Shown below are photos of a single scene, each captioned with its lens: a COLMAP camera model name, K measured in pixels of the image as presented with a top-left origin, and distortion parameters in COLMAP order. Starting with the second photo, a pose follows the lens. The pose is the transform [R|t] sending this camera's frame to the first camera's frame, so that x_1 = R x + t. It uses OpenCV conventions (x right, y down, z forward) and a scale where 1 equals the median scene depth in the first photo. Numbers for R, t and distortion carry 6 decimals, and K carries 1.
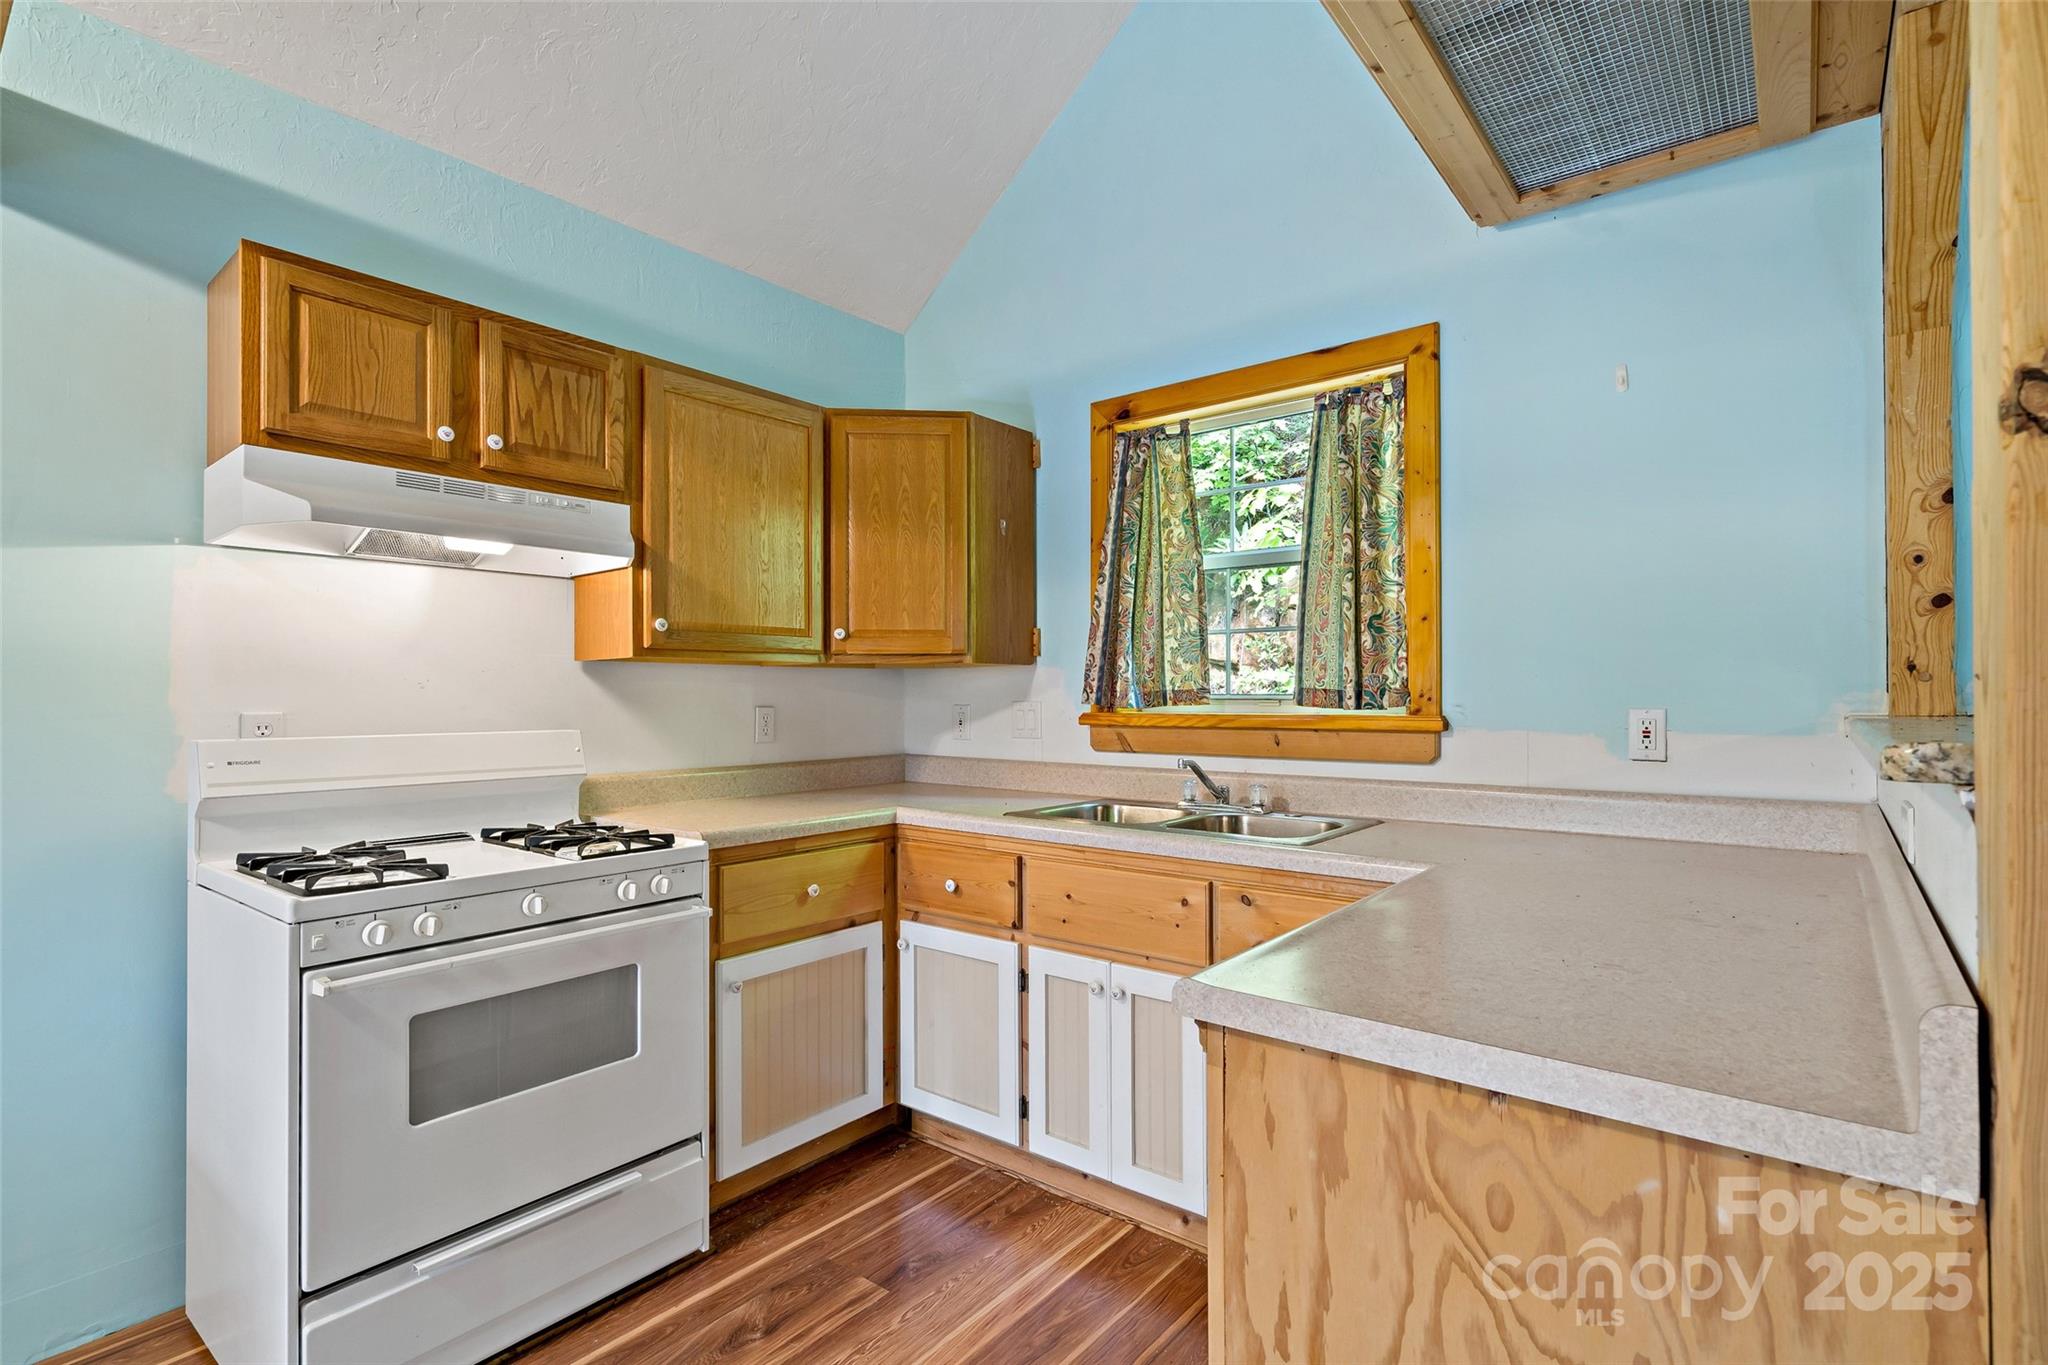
lens RADIAL K [[889.2, 0, 1066.4], [0, 889.2, 686.2], [0, 0, 1]] dist [0.000015, 0.000350]
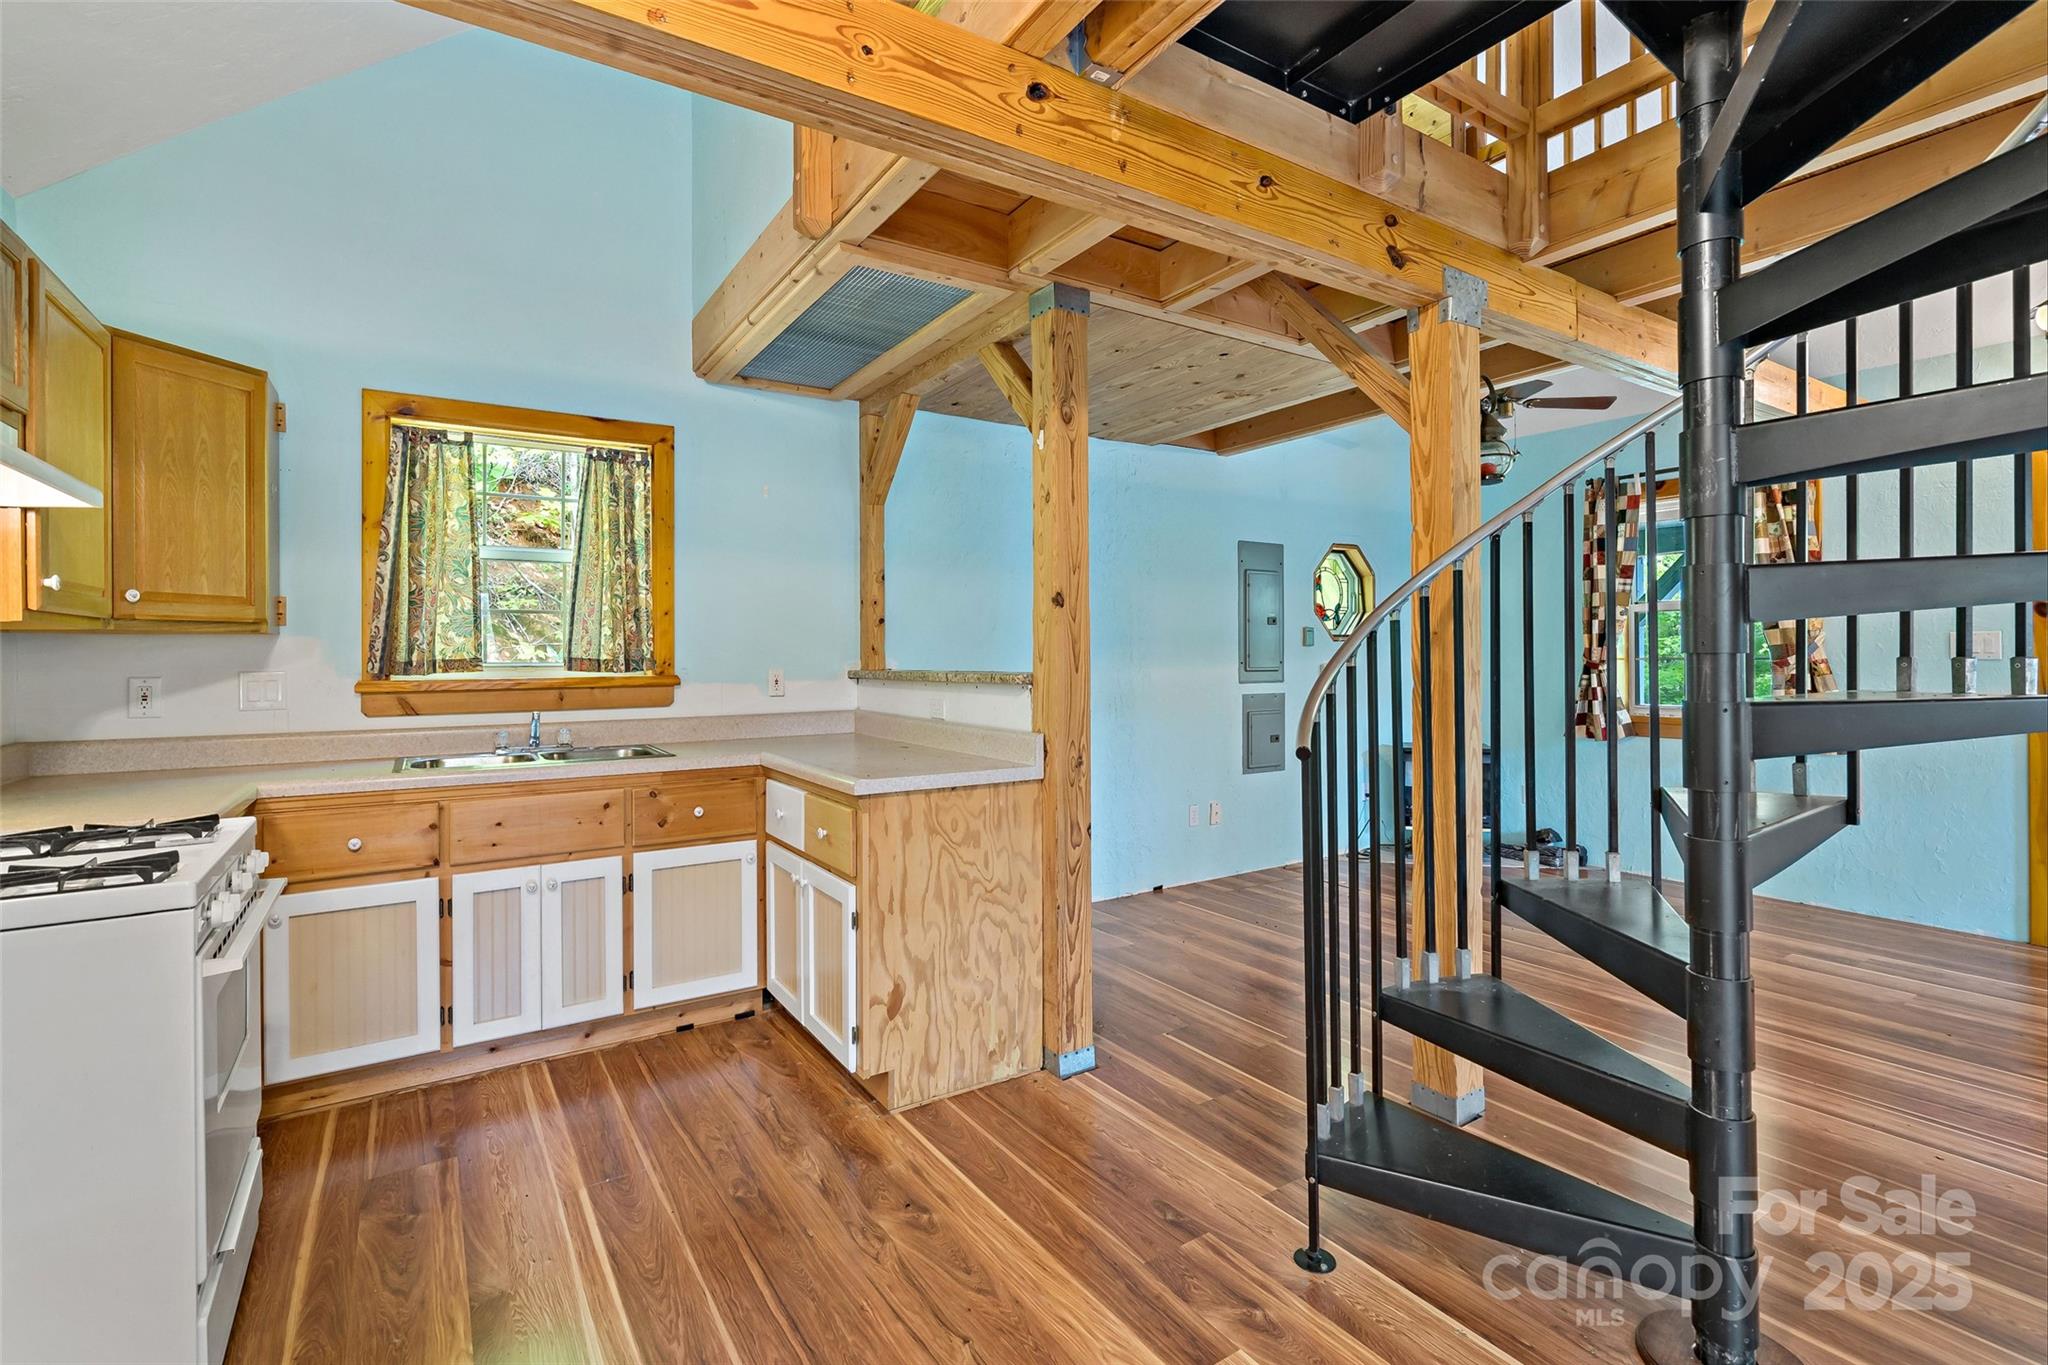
lens RADIAL K [[987.3, 0, 930.6], [0, 987.3, 647.4], [0, 0, 1]] dist [0.001513, 0.000786]
pose [[0.383745, 0.007330, 0.923410, -0.981866], [-0.003505, 0.999973, -0.006482, -0.006325], [-0.923433, -0.000749, 0.383760, -0.092638]]
